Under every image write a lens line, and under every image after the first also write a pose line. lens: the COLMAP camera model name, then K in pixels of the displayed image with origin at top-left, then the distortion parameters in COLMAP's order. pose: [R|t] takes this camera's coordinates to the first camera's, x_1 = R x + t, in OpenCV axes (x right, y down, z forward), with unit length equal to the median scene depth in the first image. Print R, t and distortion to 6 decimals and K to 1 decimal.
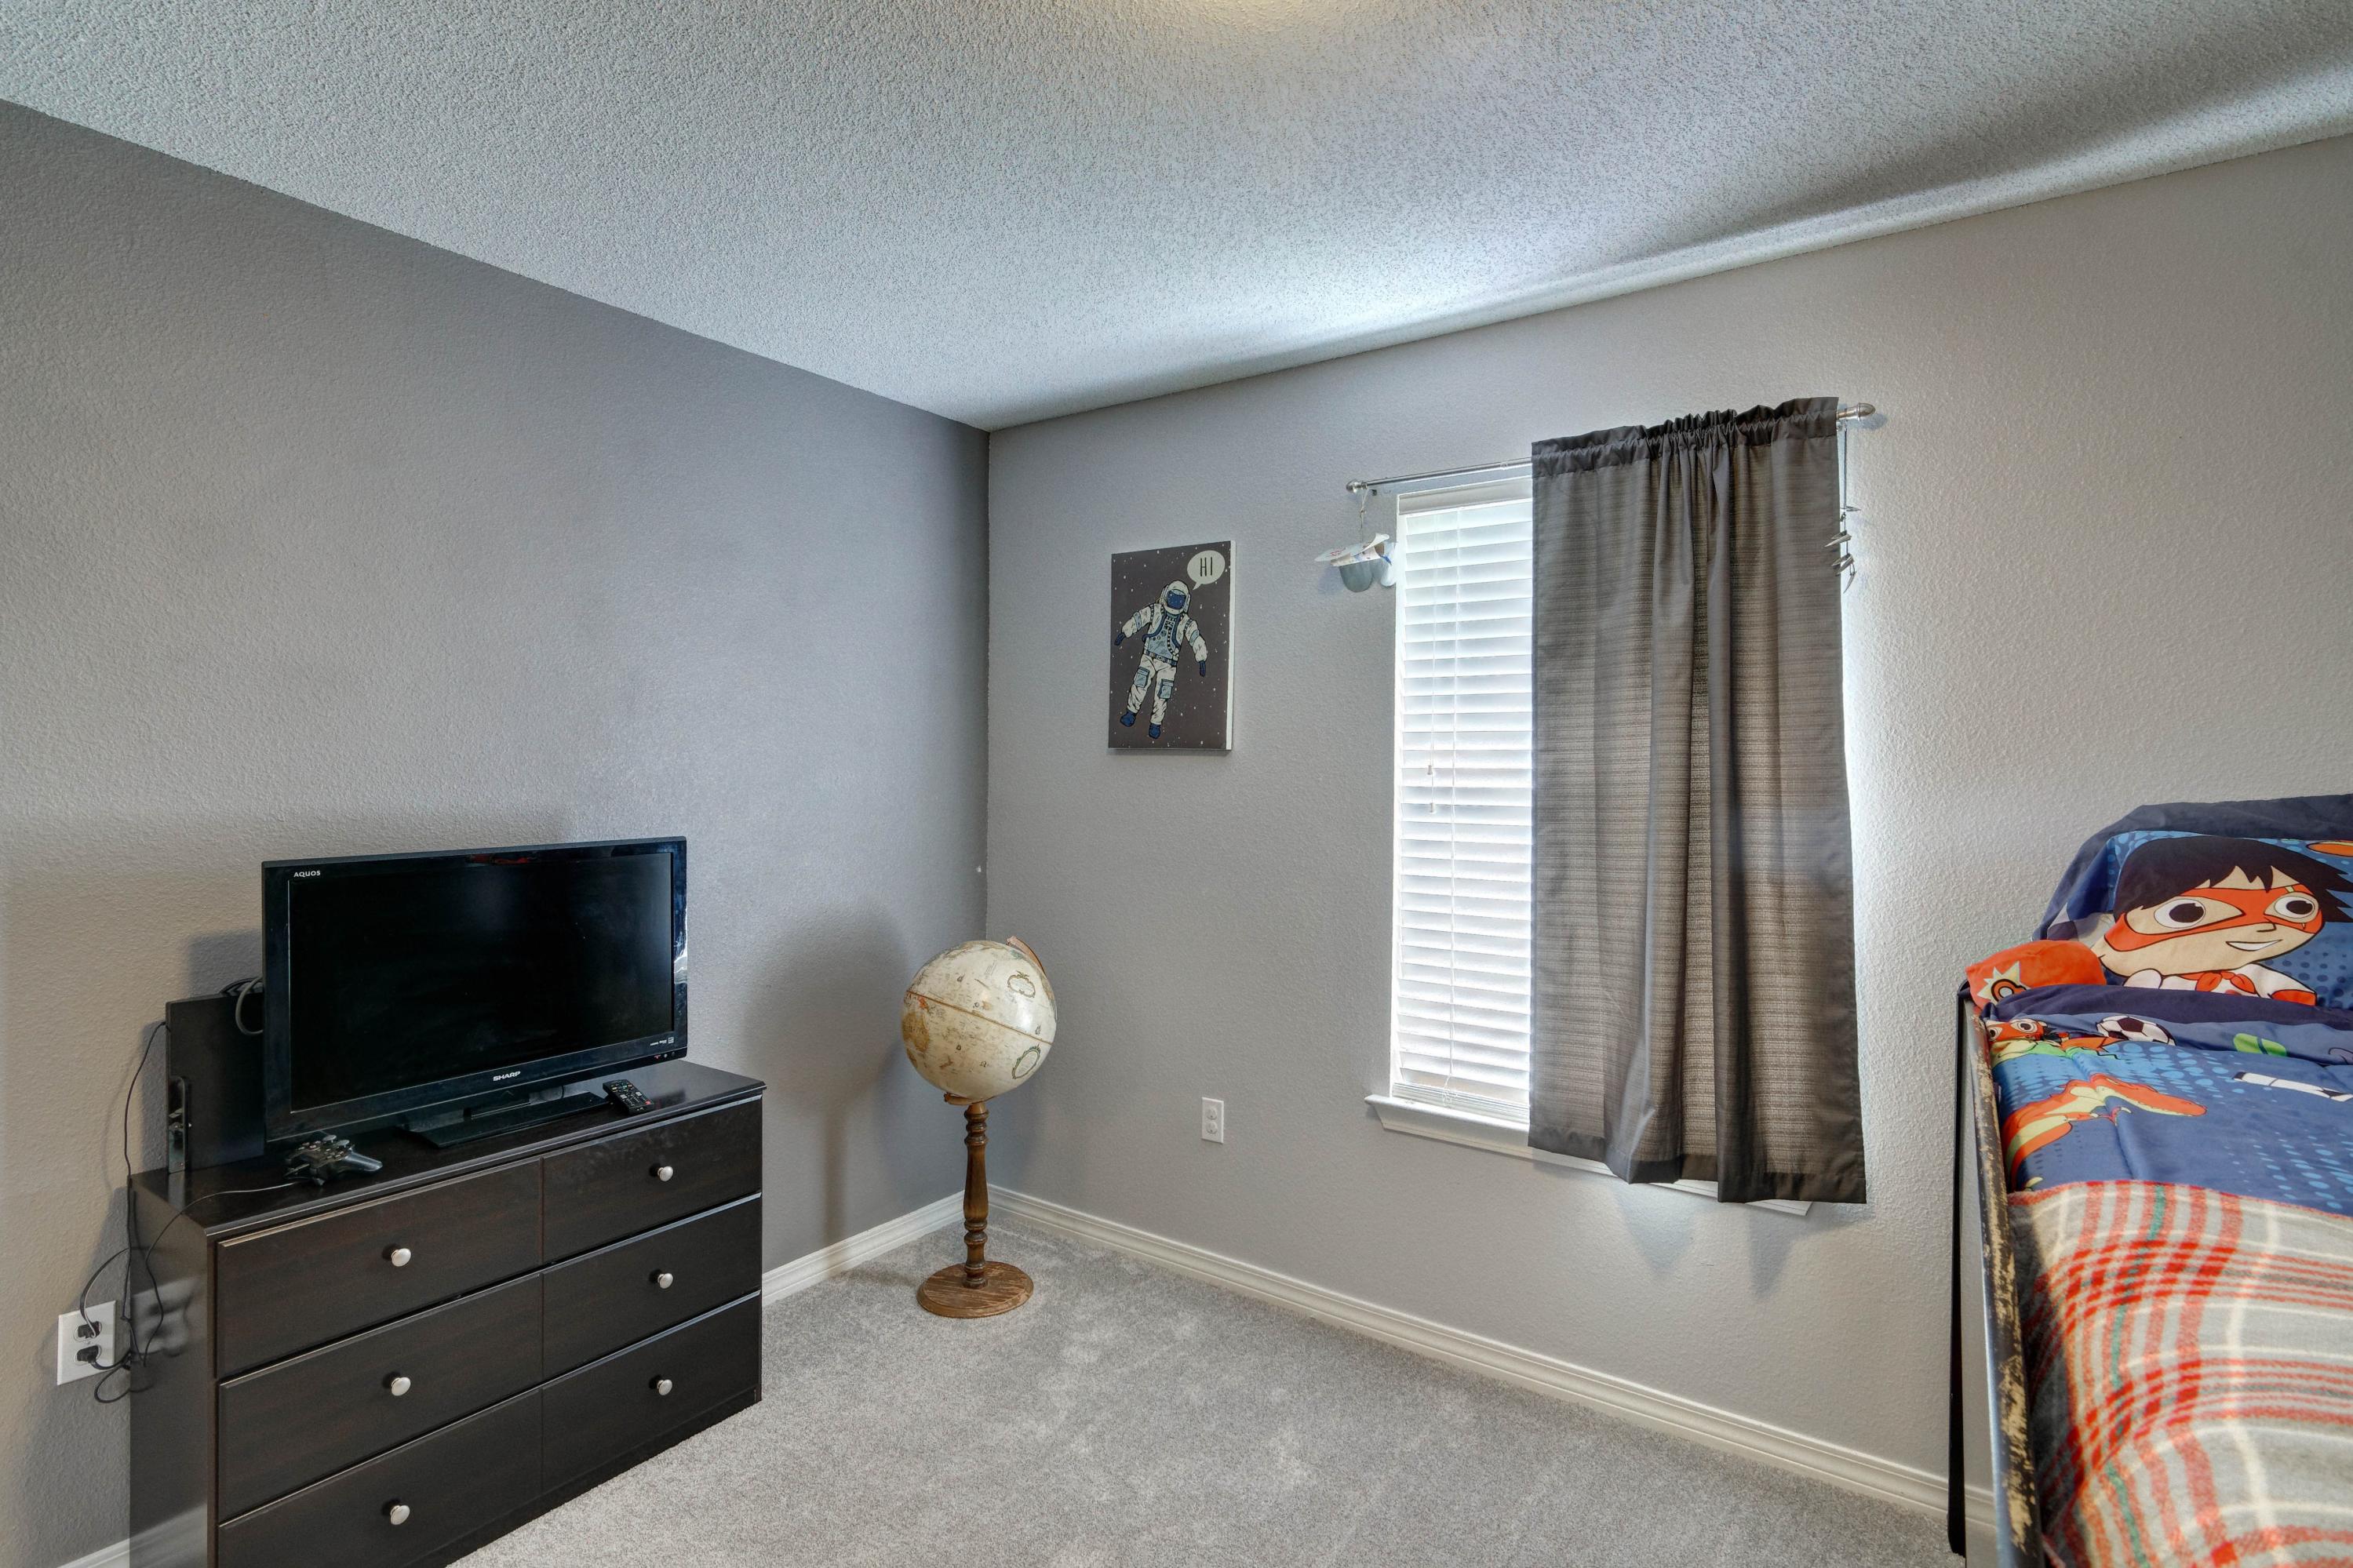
lens RADIAL K [[1135.6, 0, 1172.9], [0, 1135.6, 777.4], [0, 0, 1]] dist [0.007290, 0.000024]
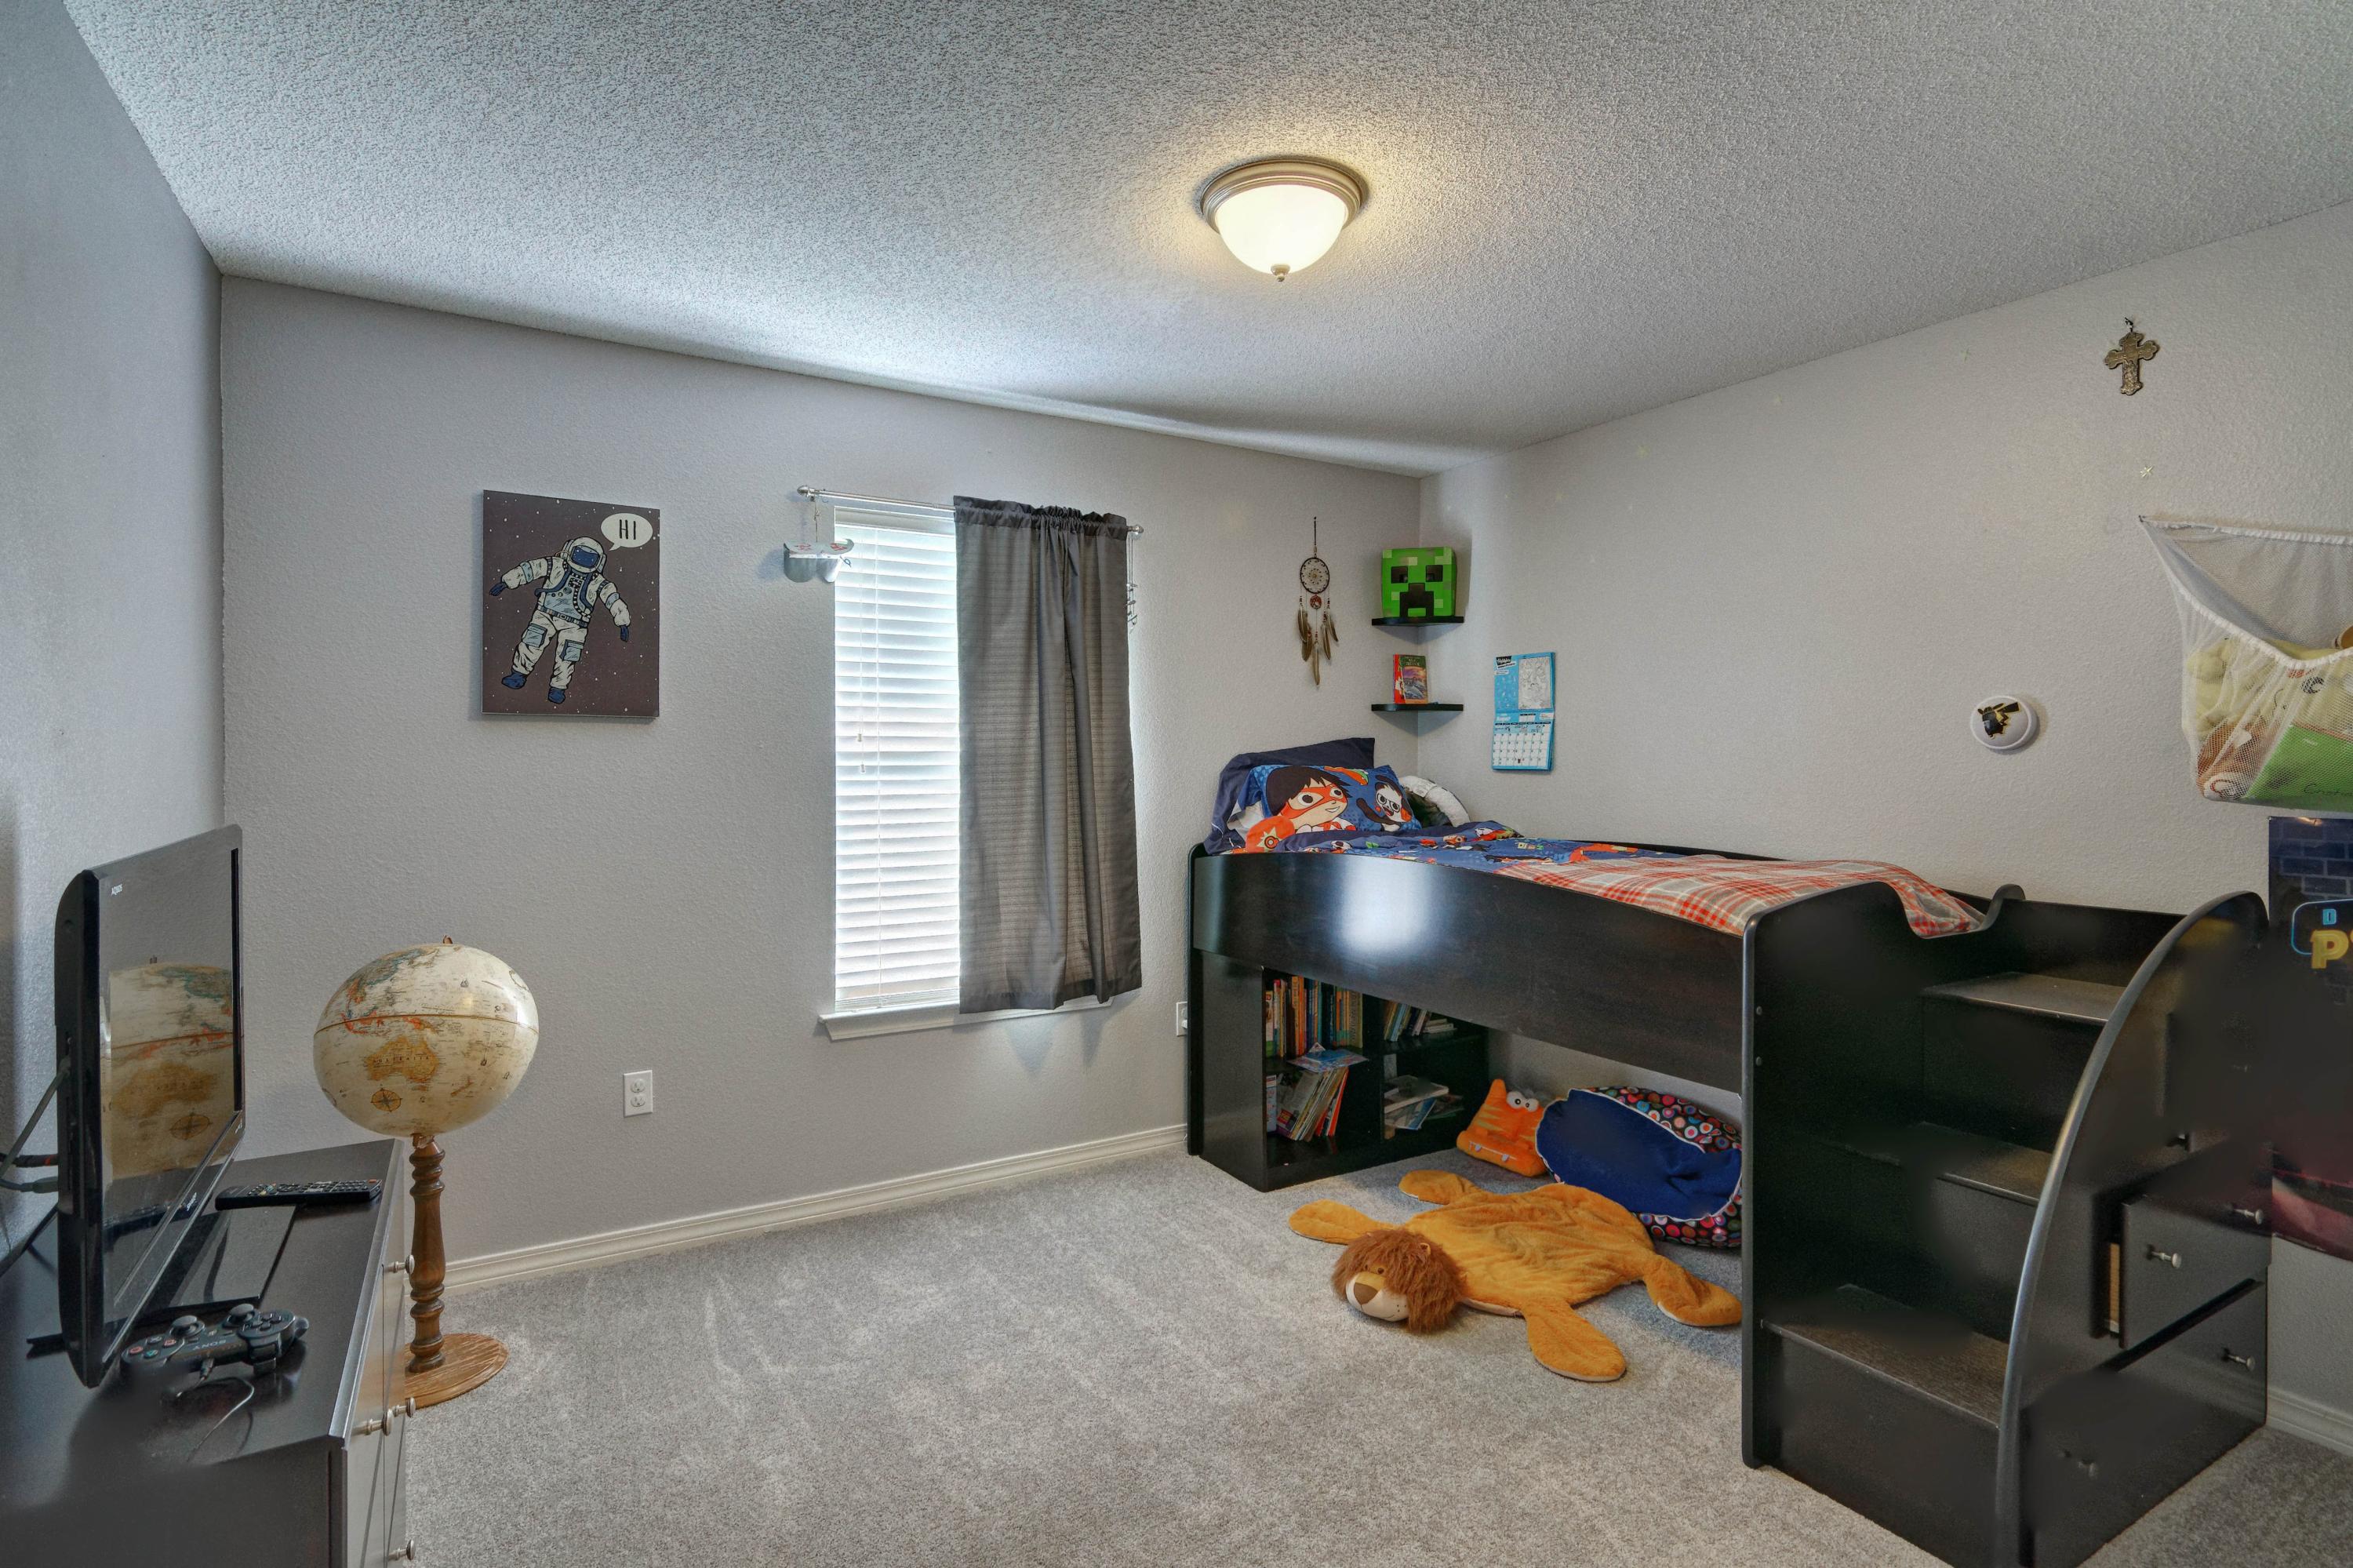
lens RADIAL K [[1135.8, 0, 1172.9], [0, 1135.8, 777.4], [0, 0, 1]] dist [0.007290, 0.000024]
pose [[0.416407, -0.022041, 0.908911, -0.727307], [0.015380, 0.999734, 0.017197, 0.019765], [-0.909048, 0.006818, 0.416635, 0.180110]]
